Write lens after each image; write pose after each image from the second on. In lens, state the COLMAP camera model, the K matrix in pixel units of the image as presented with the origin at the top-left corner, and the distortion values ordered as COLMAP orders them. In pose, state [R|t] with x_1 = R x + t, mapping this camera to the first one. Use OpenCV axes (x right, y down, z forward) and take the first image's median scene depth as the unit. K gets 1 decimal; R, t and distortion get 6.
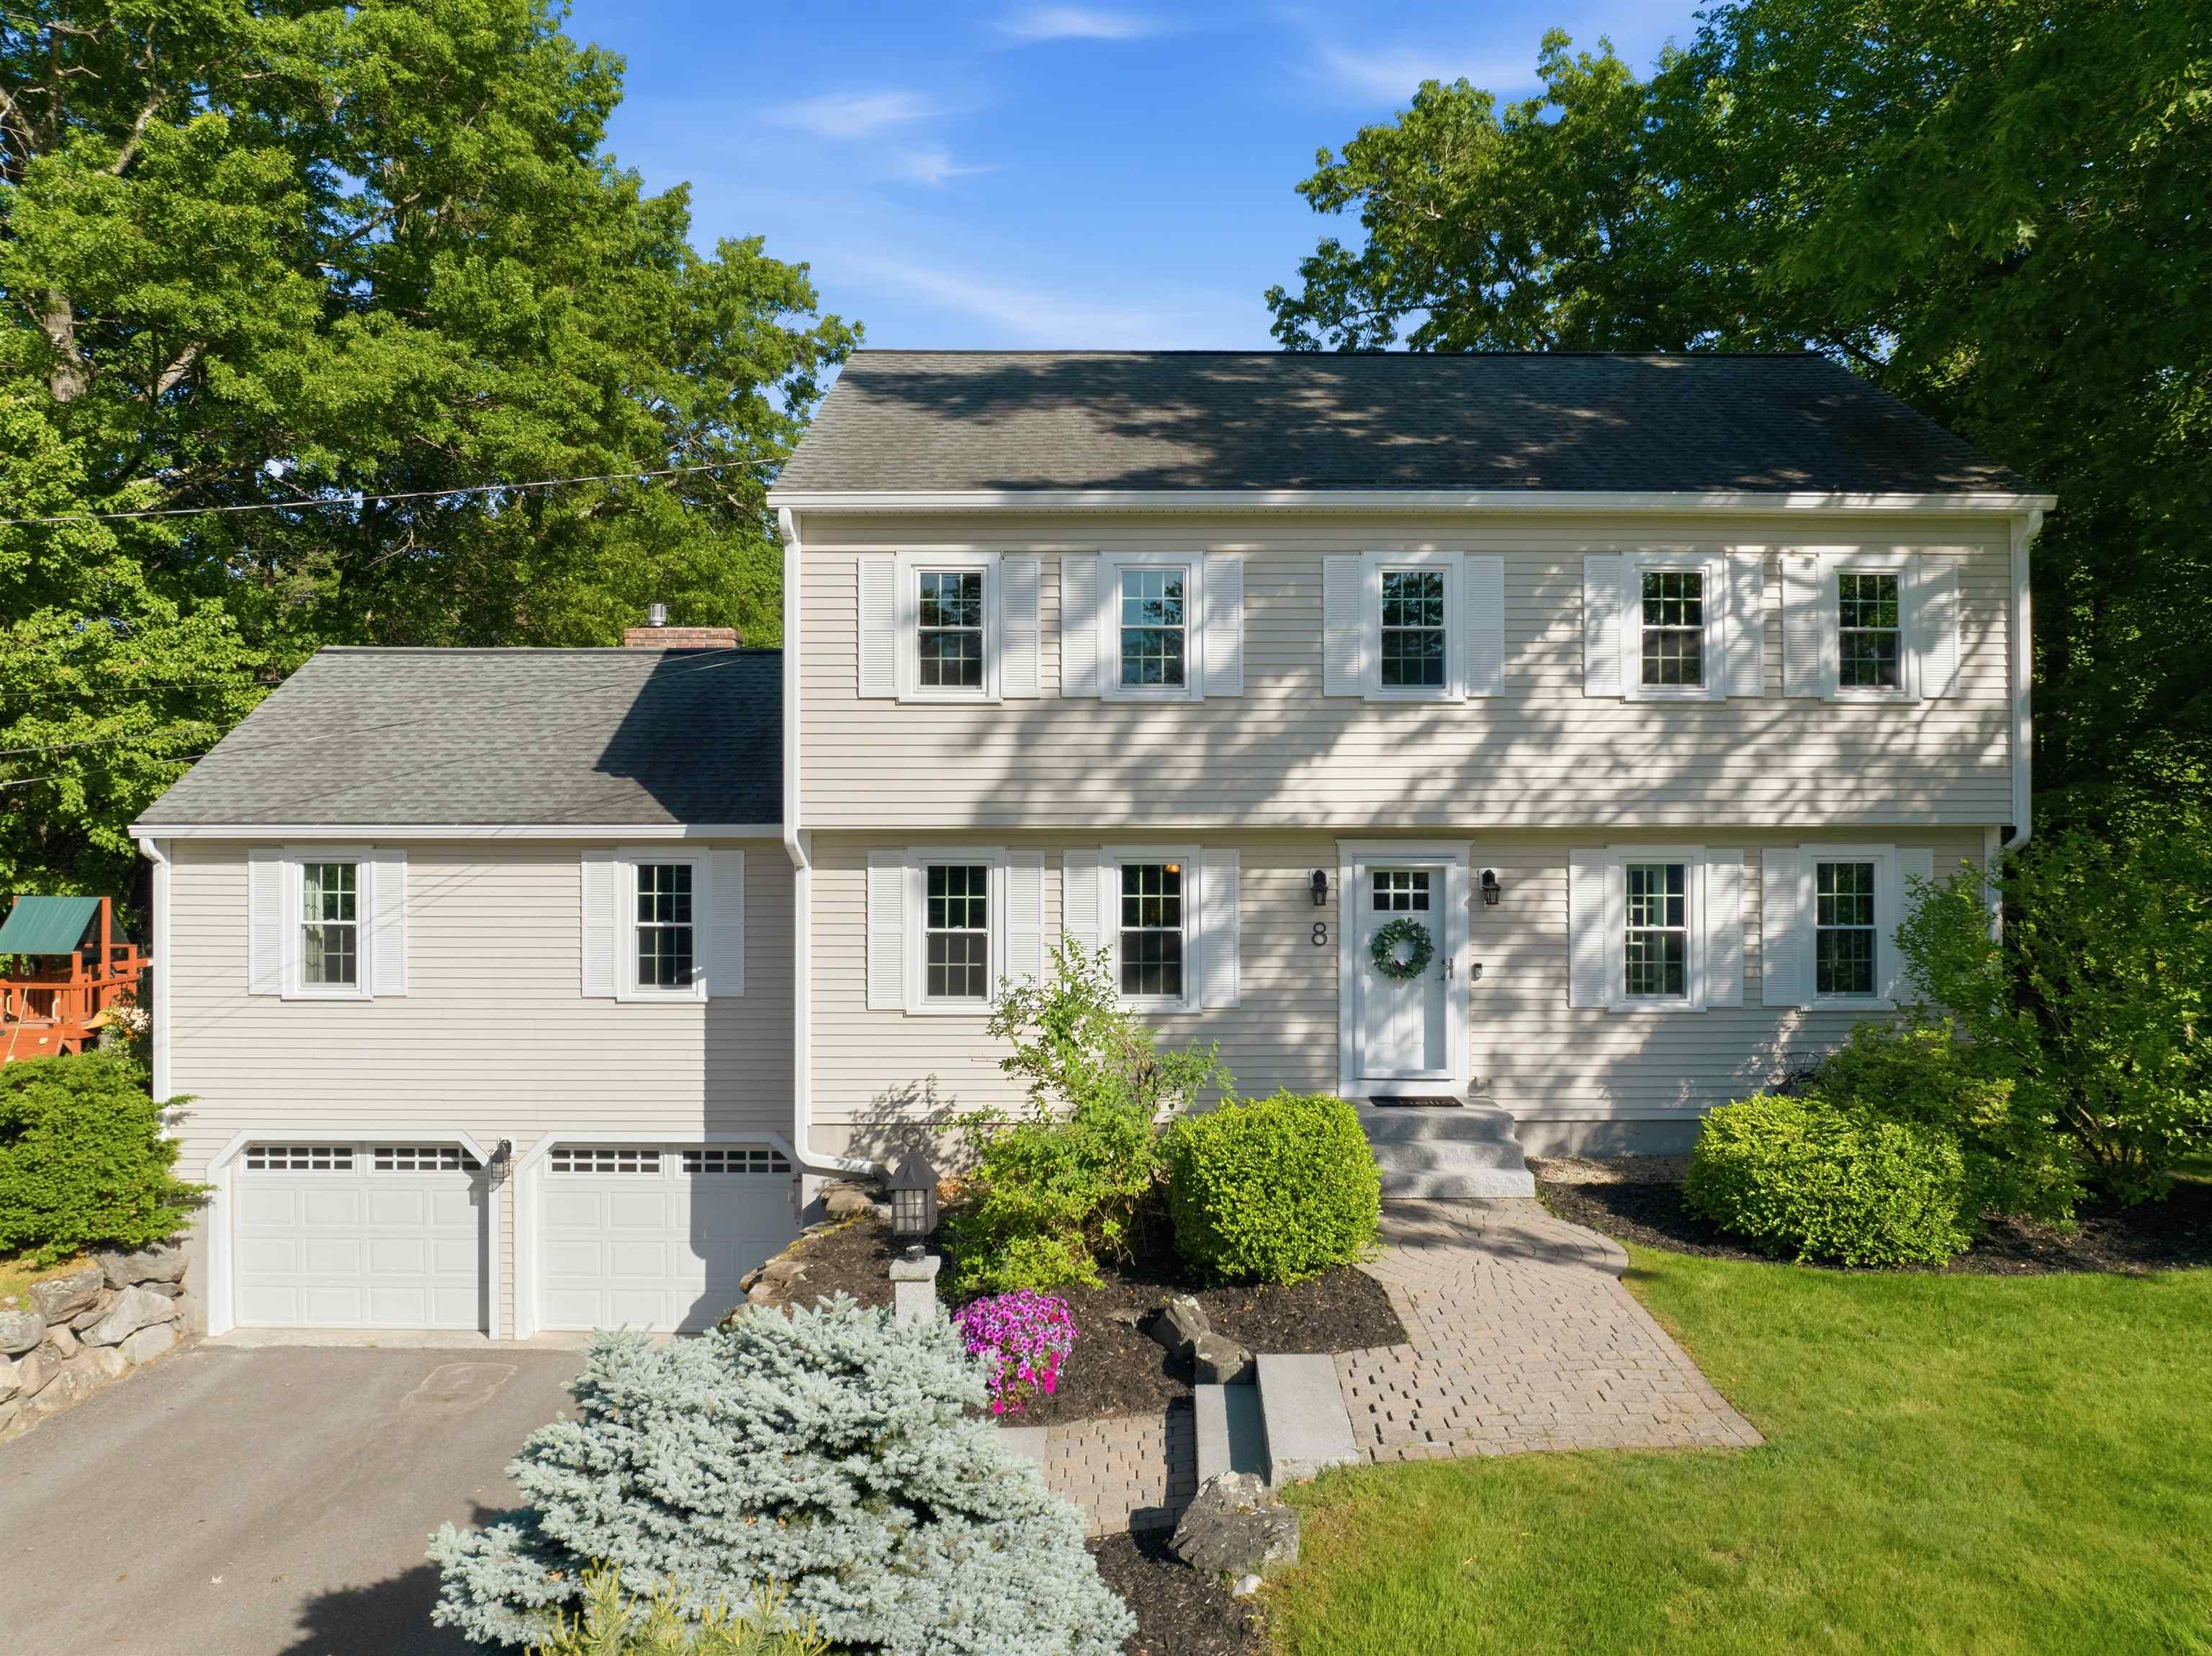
lens RADIAL K [[1563.1, 0, 1106.7], [0, 1563.1, 819.0], [0, 0, 1]] dist [-0.038734, -0.002169]
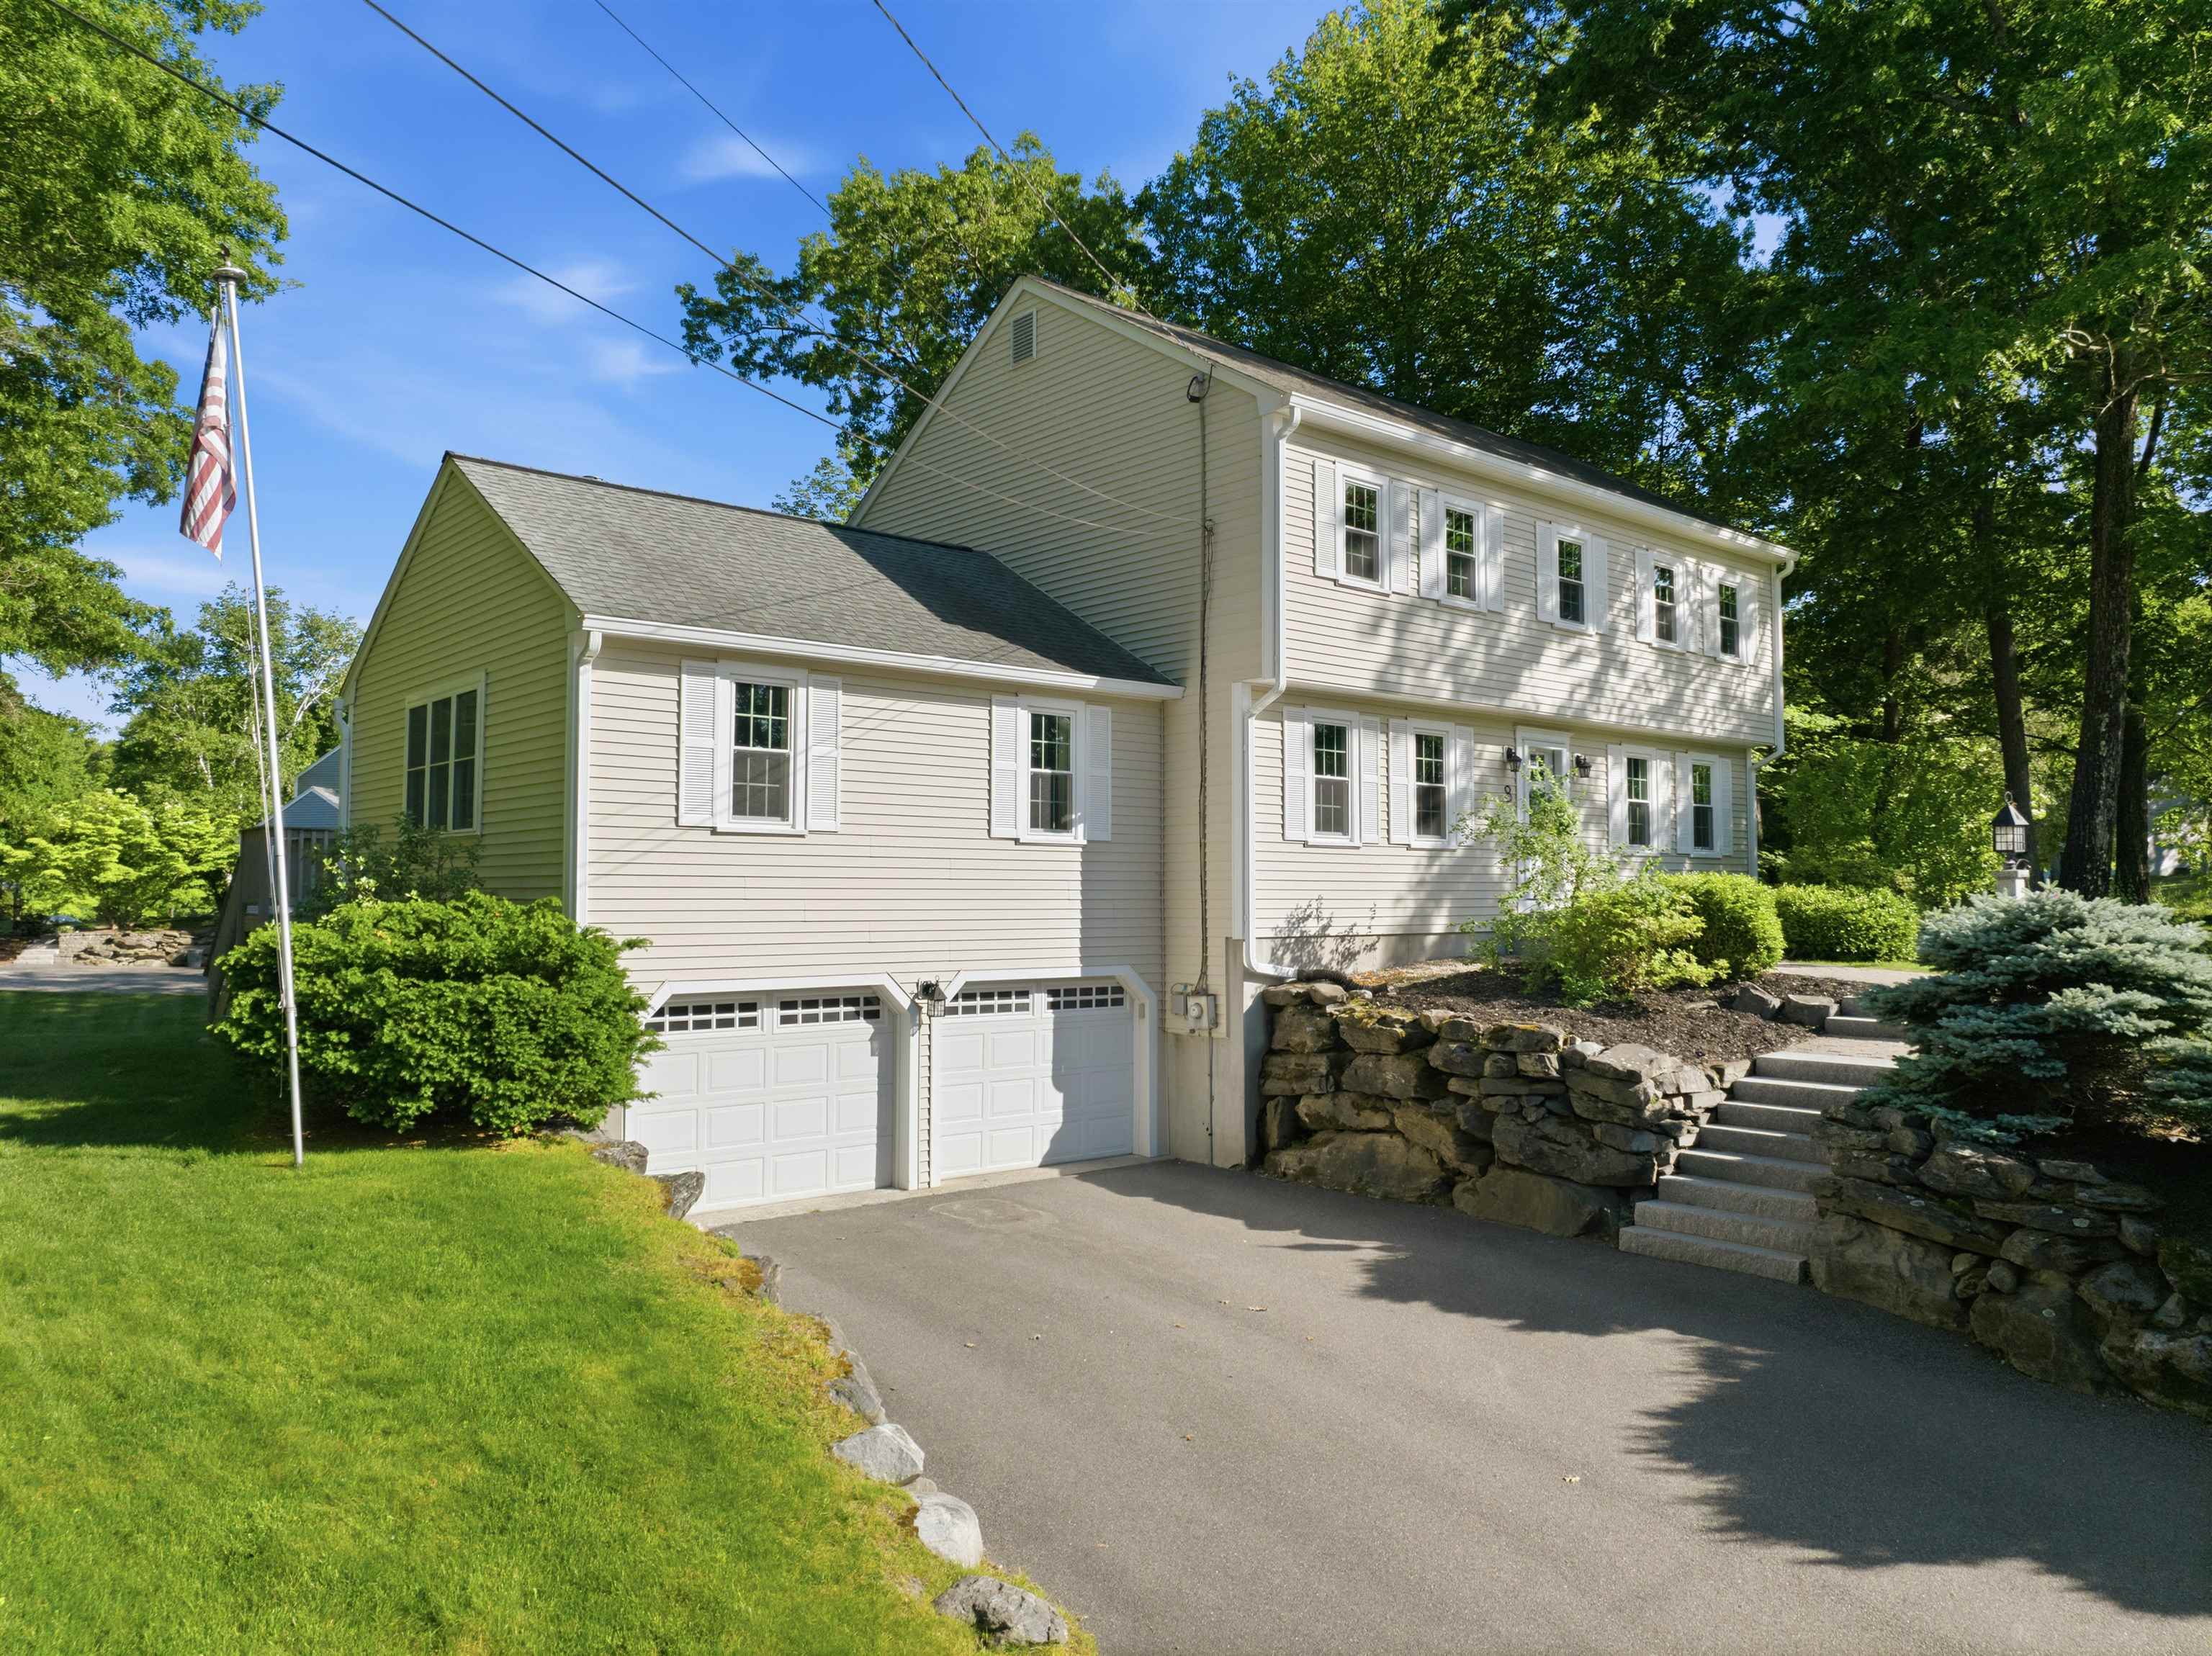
lens RADIAL K [[1563.1, 0, 1106.7], [0, 1563.1, 826.6], [0, 0, 1]] dist [-0.038734, -0.002169]
pose [[0.758792, 0.032804, 0.650507, -1.029212], [-0.007543, 0.999106, -0.041585, 0.162408], [-0.651290, 0.026648, 0.758361, 0.189788]]
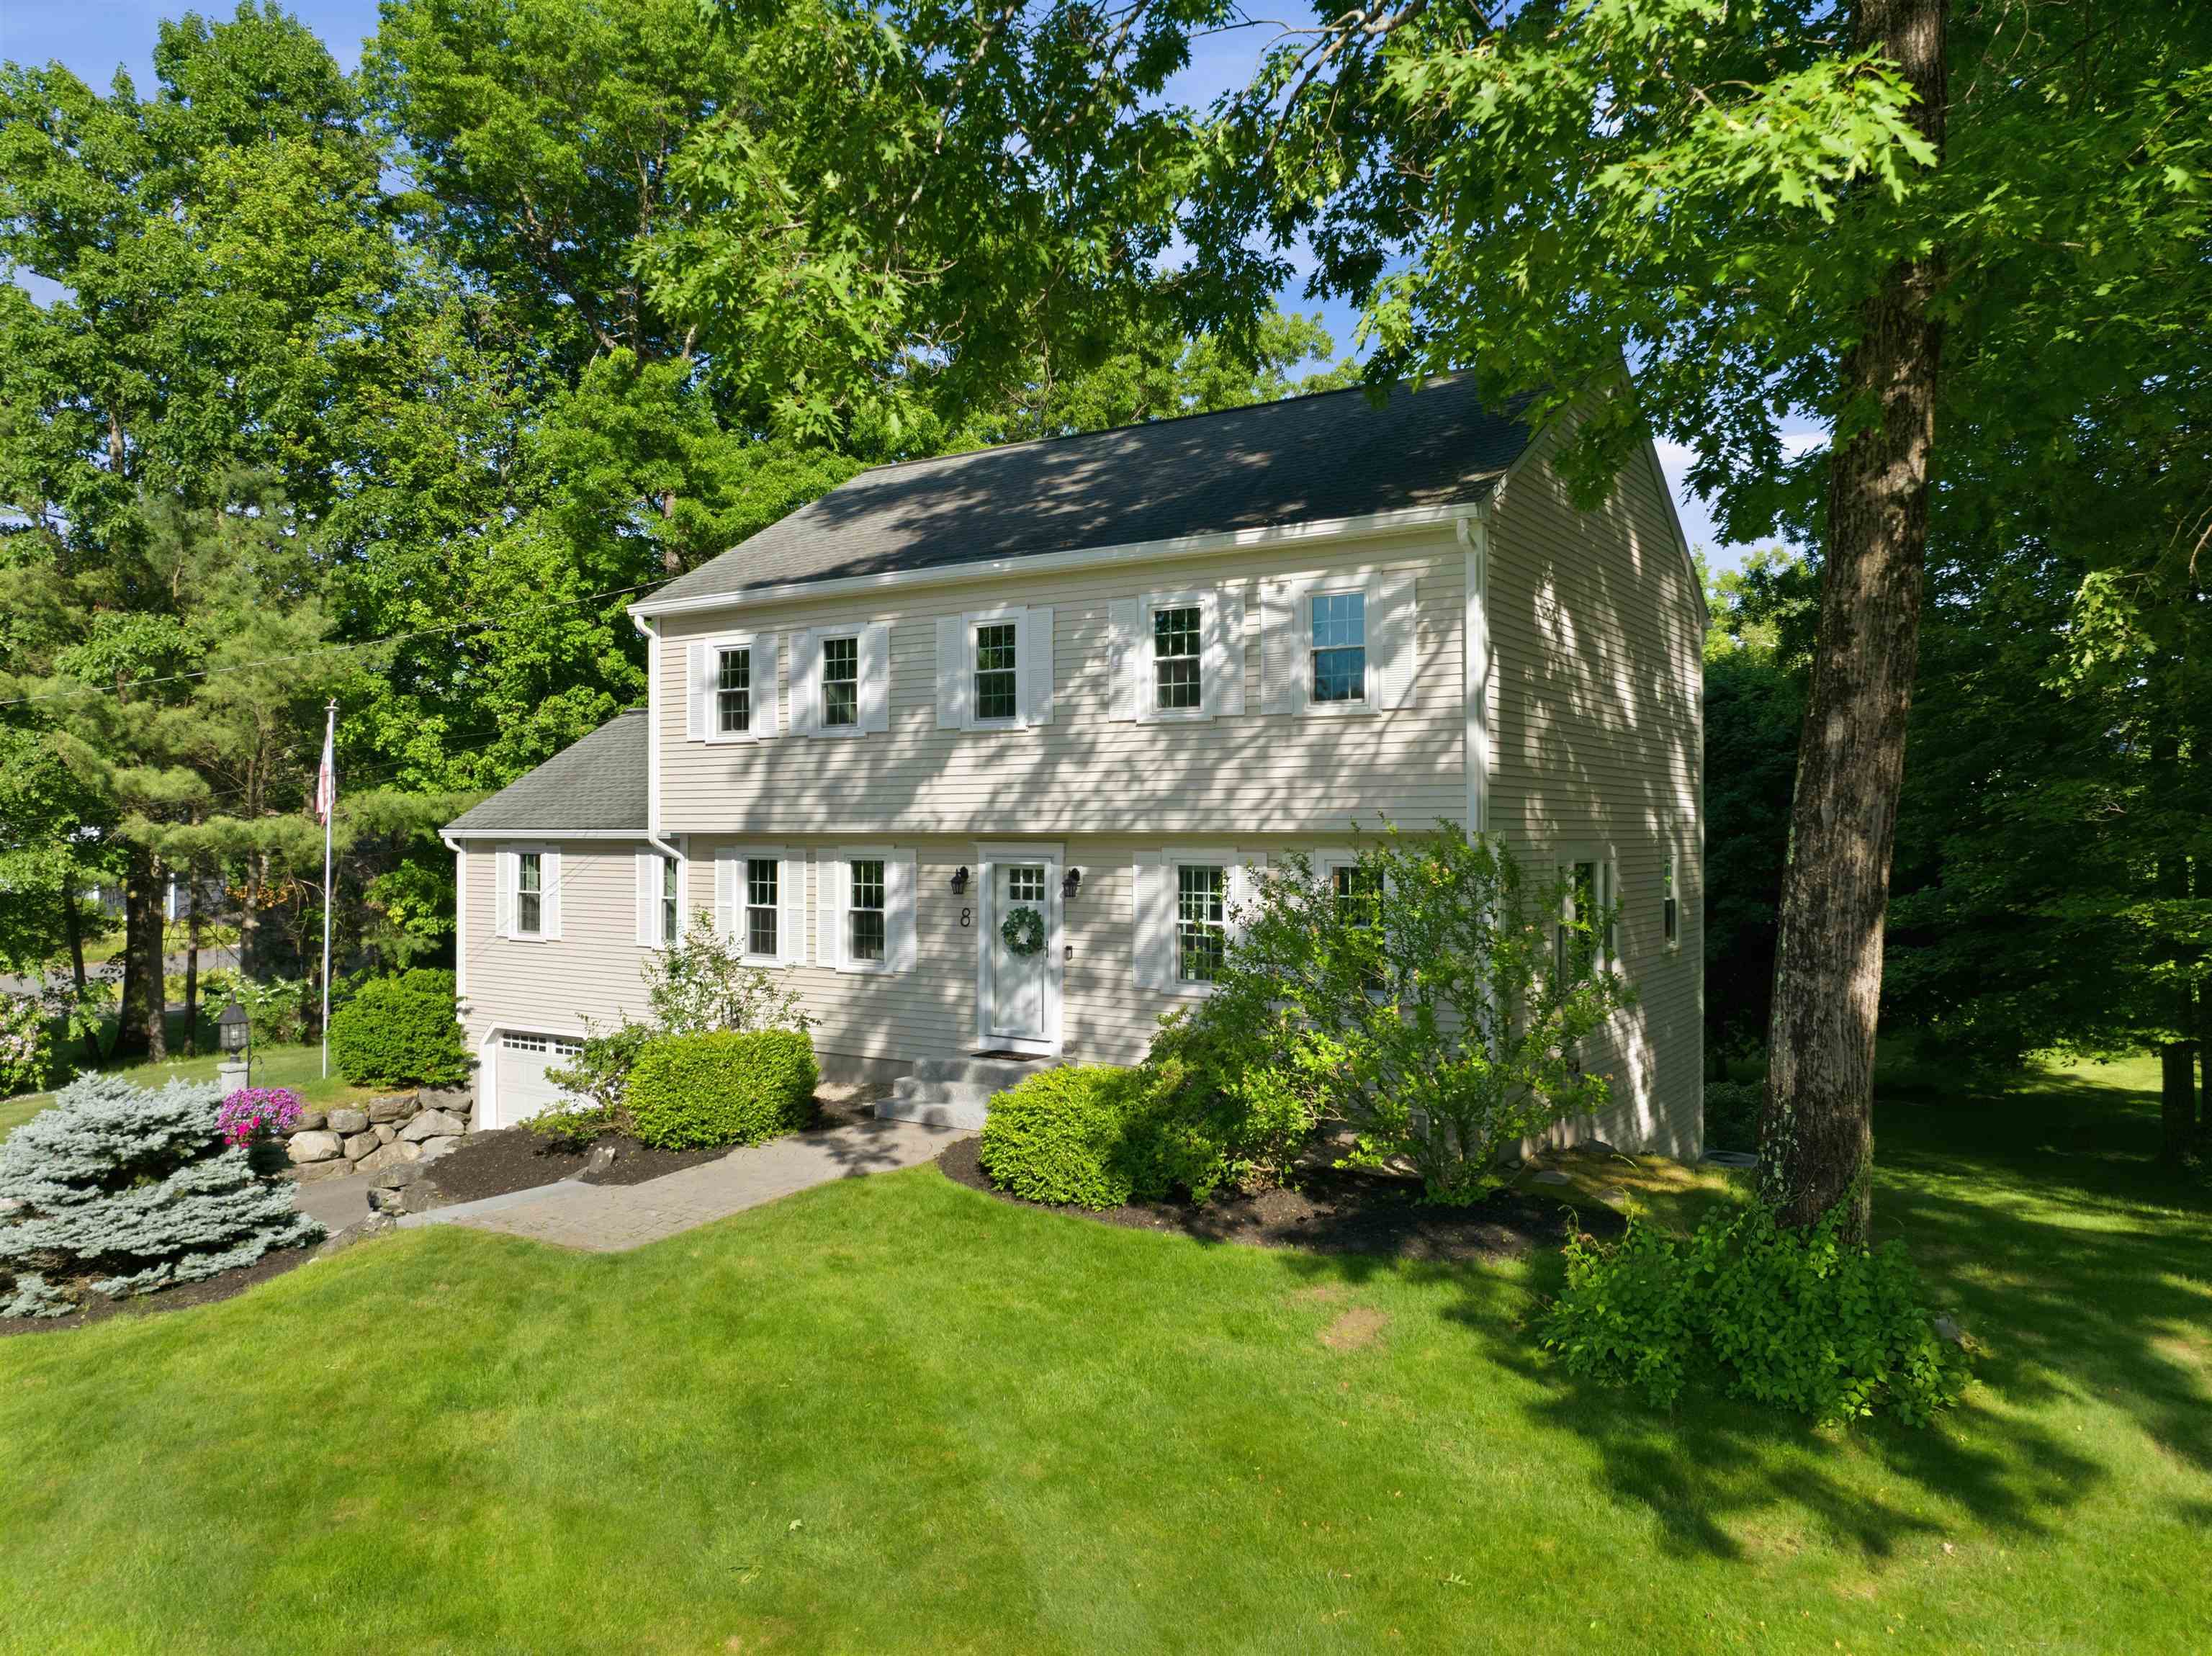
lens RADIAL K [[1563.1, 0, 1109.4], [0, 1563.1, 832.0], [0, 0, 1]] dist [-0.038734, -0.002169]
pose [[0.833475, 0.001645, -0.552555, 0.931617], [0.000104, 0.999995, 0.003134, 0.001670], [0.552557, -0.002669, 0.833471, 0.016250]]
